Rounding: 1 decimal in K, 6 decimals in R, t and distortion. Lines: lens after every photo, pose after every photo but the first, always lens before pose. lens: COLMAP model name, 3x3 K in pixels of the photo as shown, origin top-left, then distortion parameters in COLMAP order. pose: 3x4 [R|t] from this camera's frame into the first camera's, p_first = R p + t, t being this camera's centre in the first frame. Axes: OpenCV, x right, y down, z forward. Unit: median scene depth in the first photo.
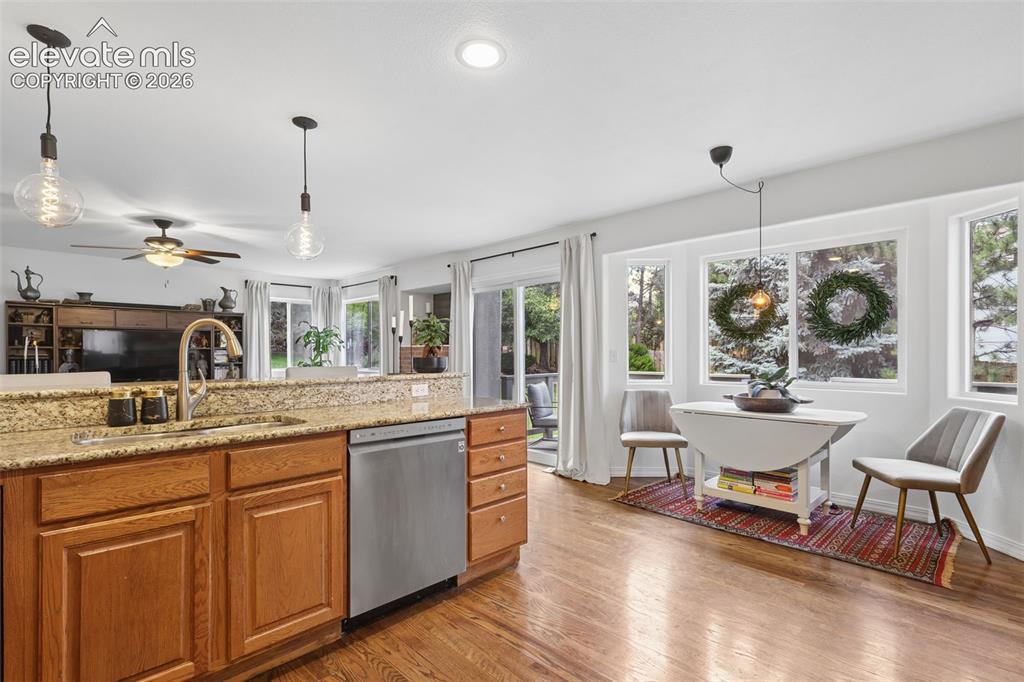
lens RADIAL K [[485.6, 0, 501.9], [0, 485.6, 352.2], [0, 0, 1]] dist [0.014124, 0.000249]
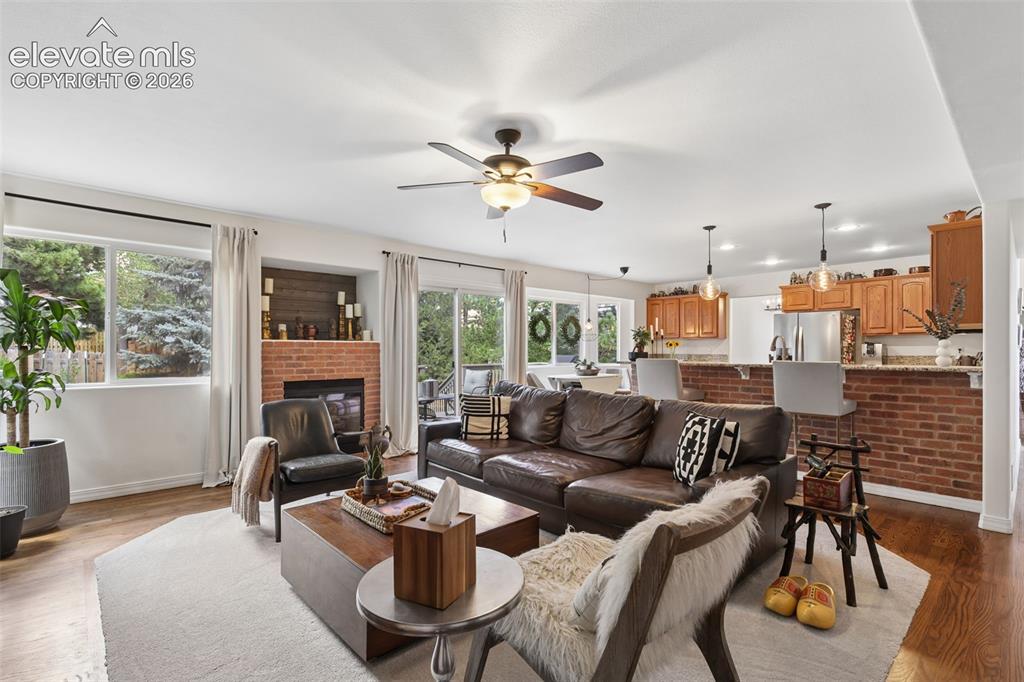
lens RADIAL K [[483.8, 0, 509.2], [0, 483.8, 353.4], [0, 0, 1]] dist [-0.001451, -0.000285]
pose [[0.024740, -0.000942, 0.999693, -1.049292], [0.005463, 0.999985, 0.000807, 0.008743], [-0.999679, 0.005441, 0.024745, 0.791938]]
